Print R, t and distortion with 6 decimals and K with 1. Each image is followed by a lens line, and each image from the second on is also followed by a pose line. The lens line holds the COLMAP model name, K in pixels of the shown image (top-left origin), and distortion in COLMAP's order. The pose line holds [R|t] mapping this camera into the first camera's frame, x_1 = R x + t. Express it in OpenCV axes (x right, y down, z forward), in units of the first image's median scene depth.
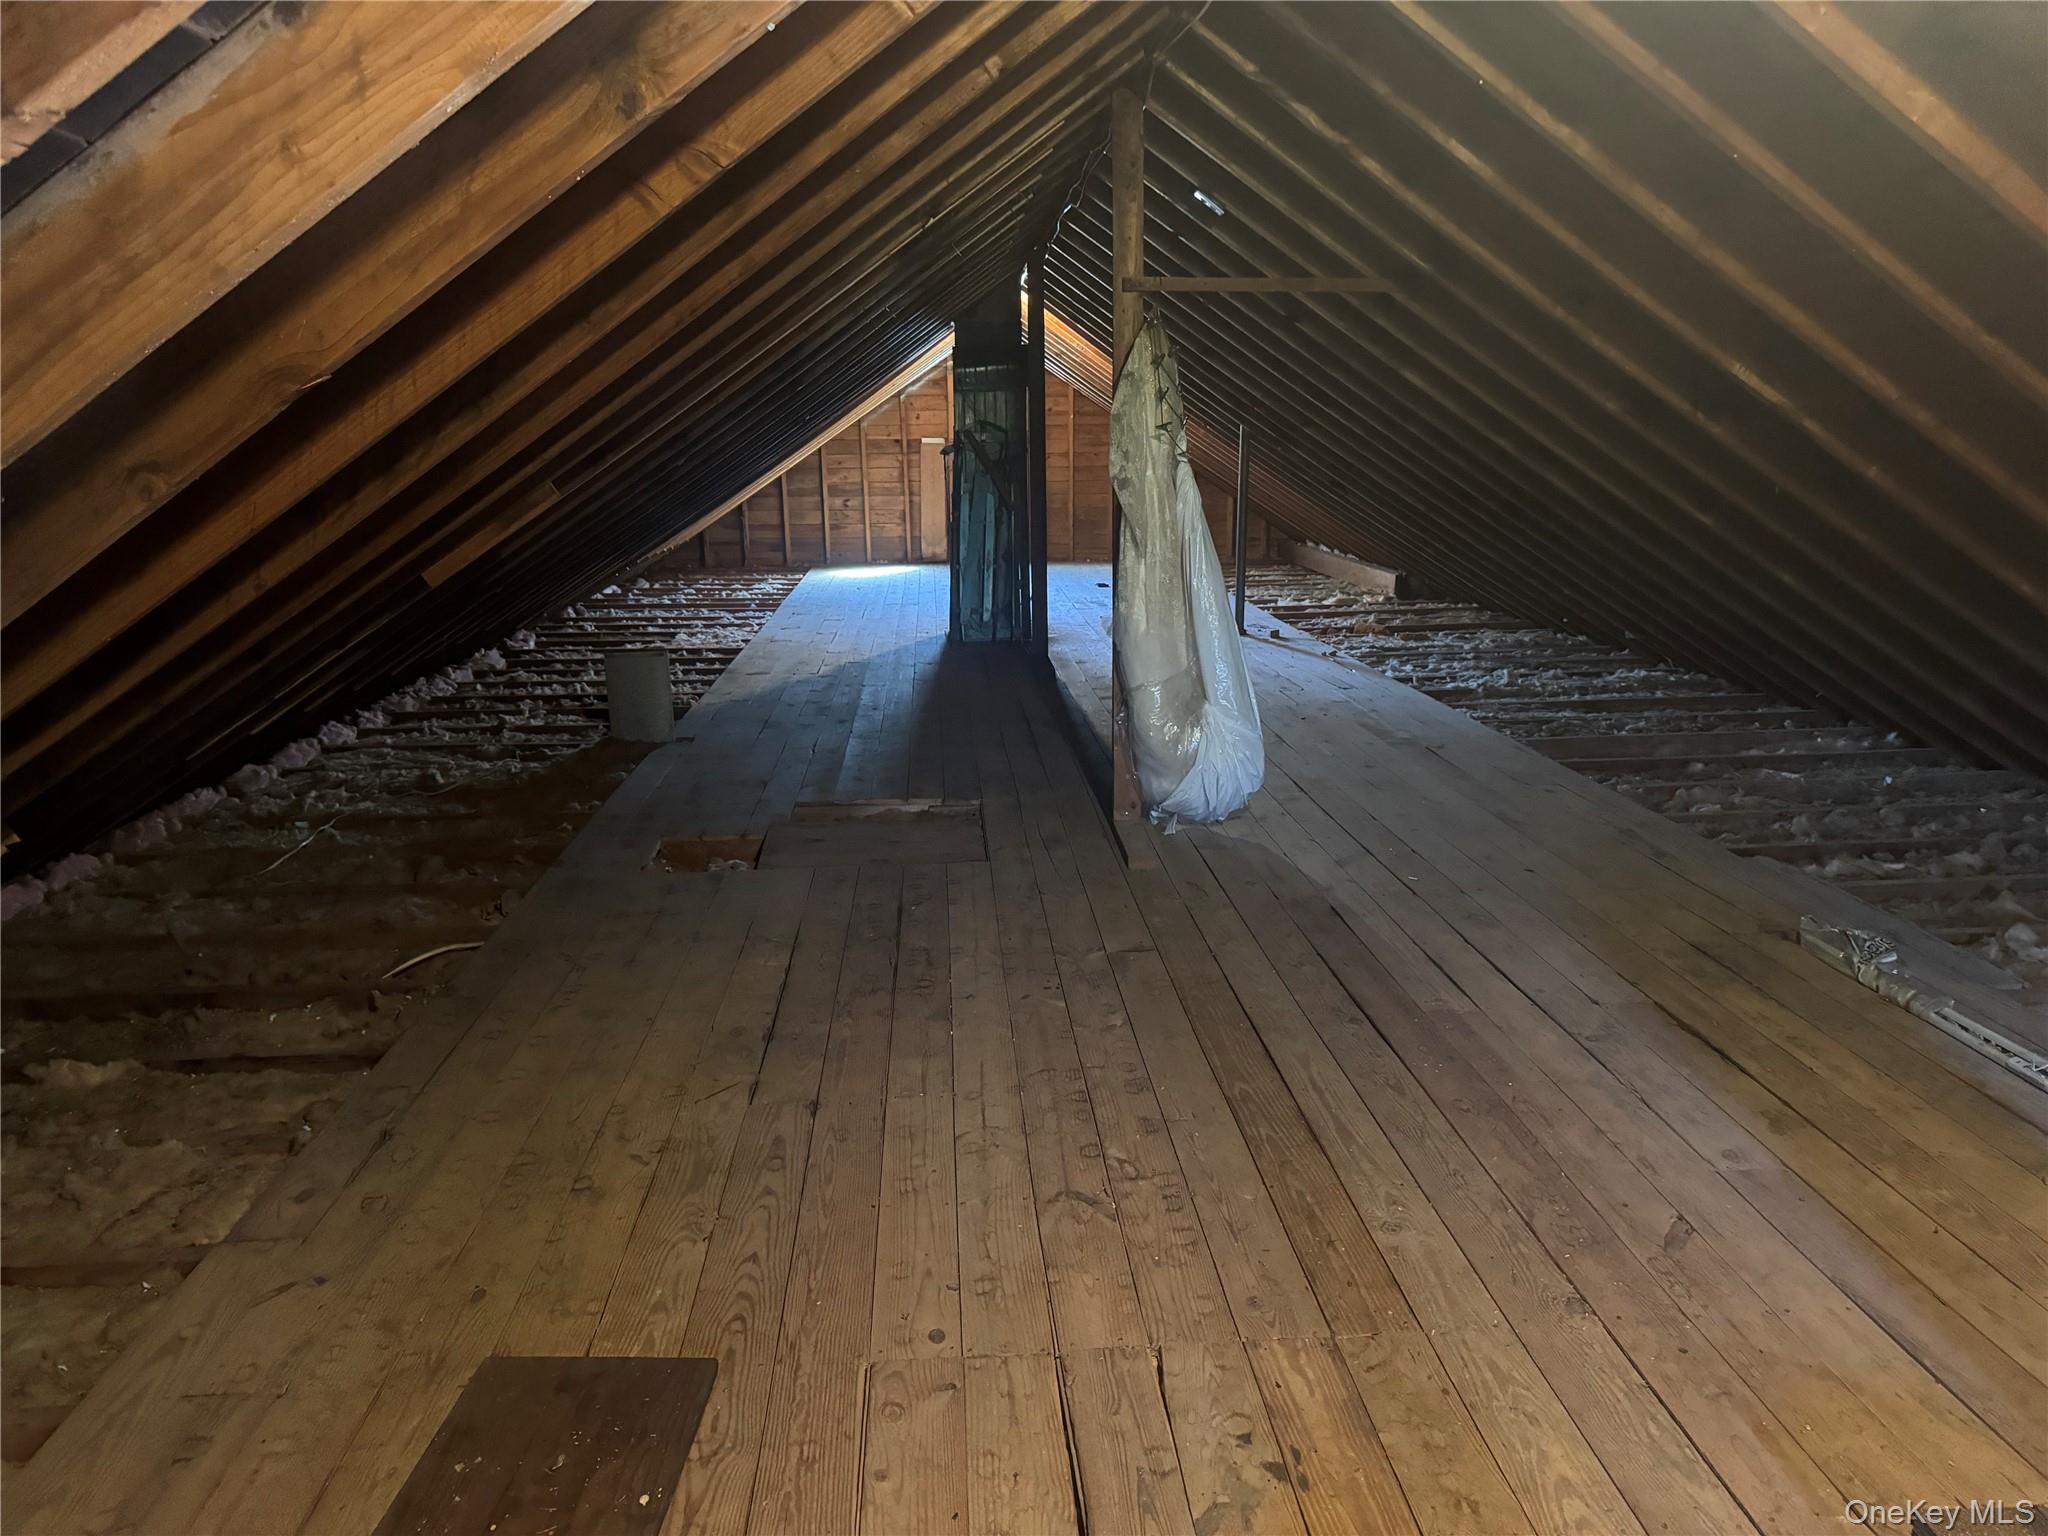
lens RADIAL K [[1461.0, 0, 1029.2], [0, 1461.0, 764.0], [0, 0, 1]] dist [0.019892, -0.003181]
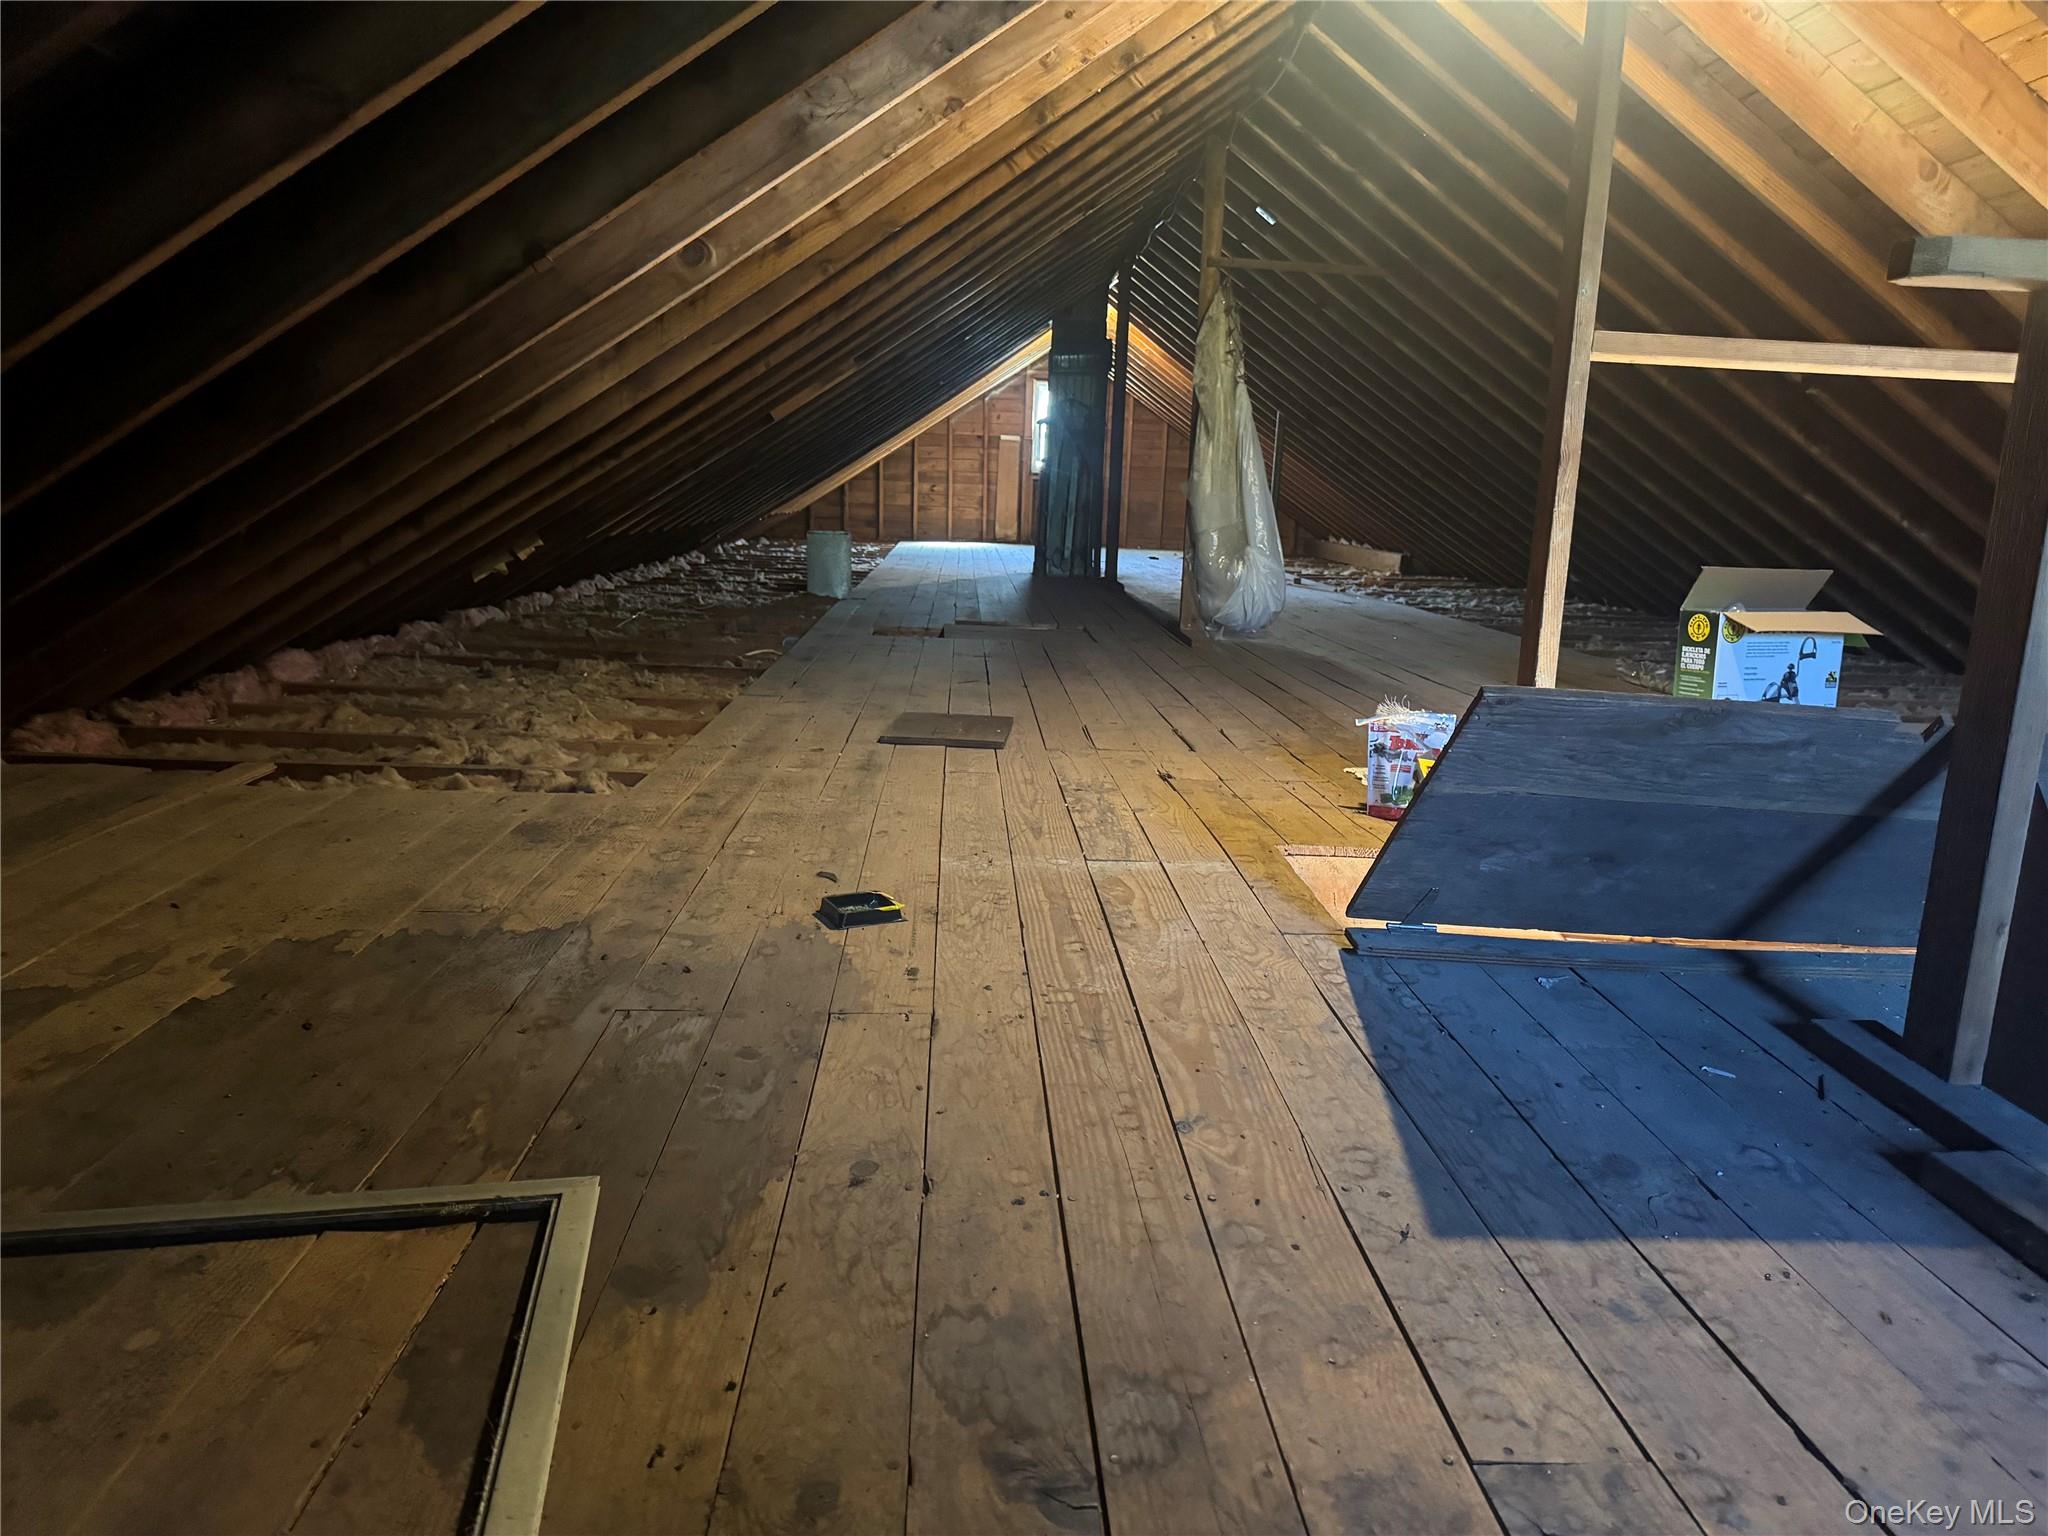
lens RADIAL K [[1422.6, 0, 1018.1], [0, 1422.6, 769.8], [0, 0, 1]] dist [0.003203, 0.001450]
pose [[0.998361, 0.051473, -0.025003, -0.036190], [-0.051930, 0.998489, -0.017969, 0.125493], [0.024040, 0.019238, 0.999526, -0.251205]]
